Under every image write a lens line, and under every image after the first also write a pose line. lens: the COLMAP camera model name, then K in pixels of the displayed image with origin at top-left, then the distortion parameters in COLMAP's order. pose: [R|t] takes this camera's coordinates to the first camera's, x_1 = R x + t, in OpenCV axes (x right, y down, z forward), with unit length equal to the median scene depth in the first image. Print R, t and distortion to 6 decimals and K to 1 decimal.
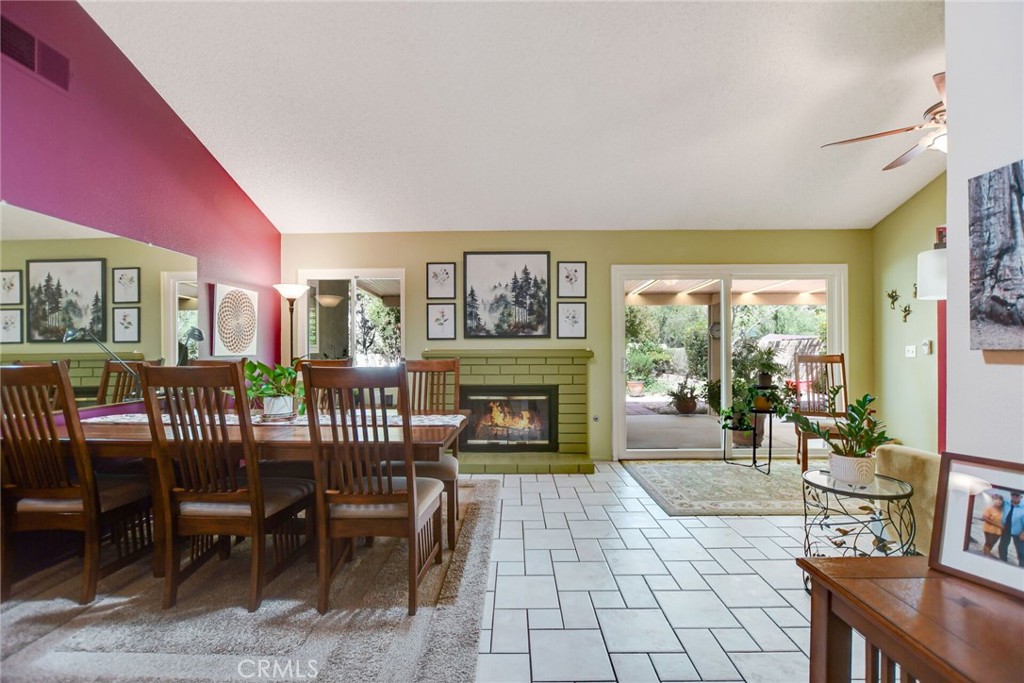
lens RADIAL K [[450.5, 0, 513.8], [0, 450.5, 348.2], [0, 0, 1]] dist [-0.016030, -0.000347]
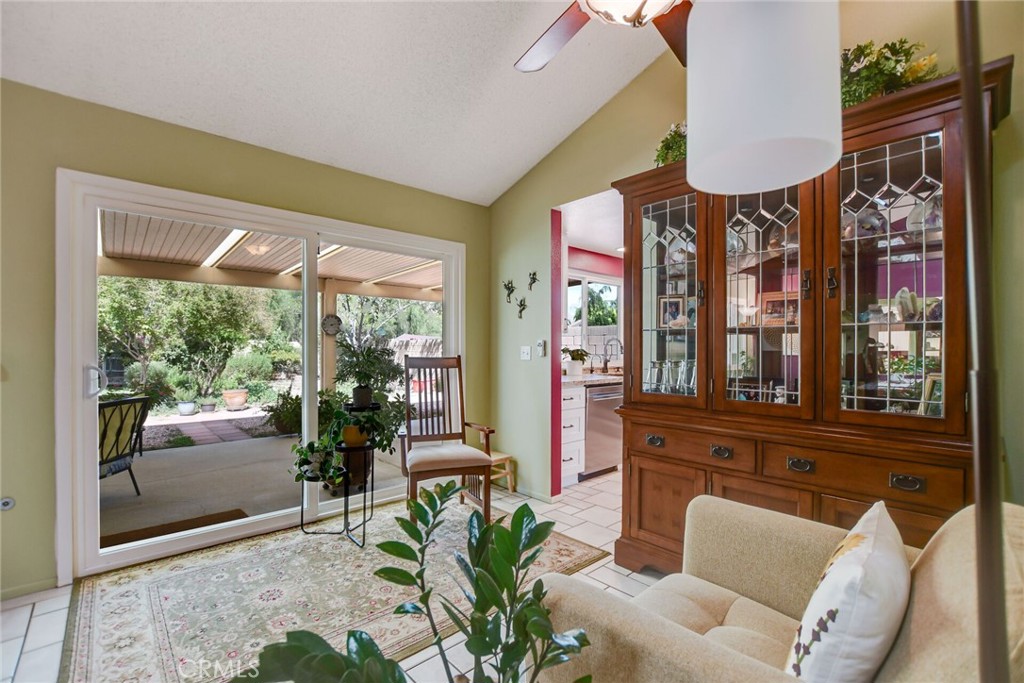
lens RADIAL K [[450.5, 0, 509.9], [0, 450.5, 345.4], [0, 0, 1]] dist [-0.016030, -0.000347]
pose [[0.734332, 0.008817, 0.678733, 0.265207], [-0.006904, 0.999961, -0.005521, -0.002069], [-0.678755, -0.000632, 0.734364, 0.359568]]
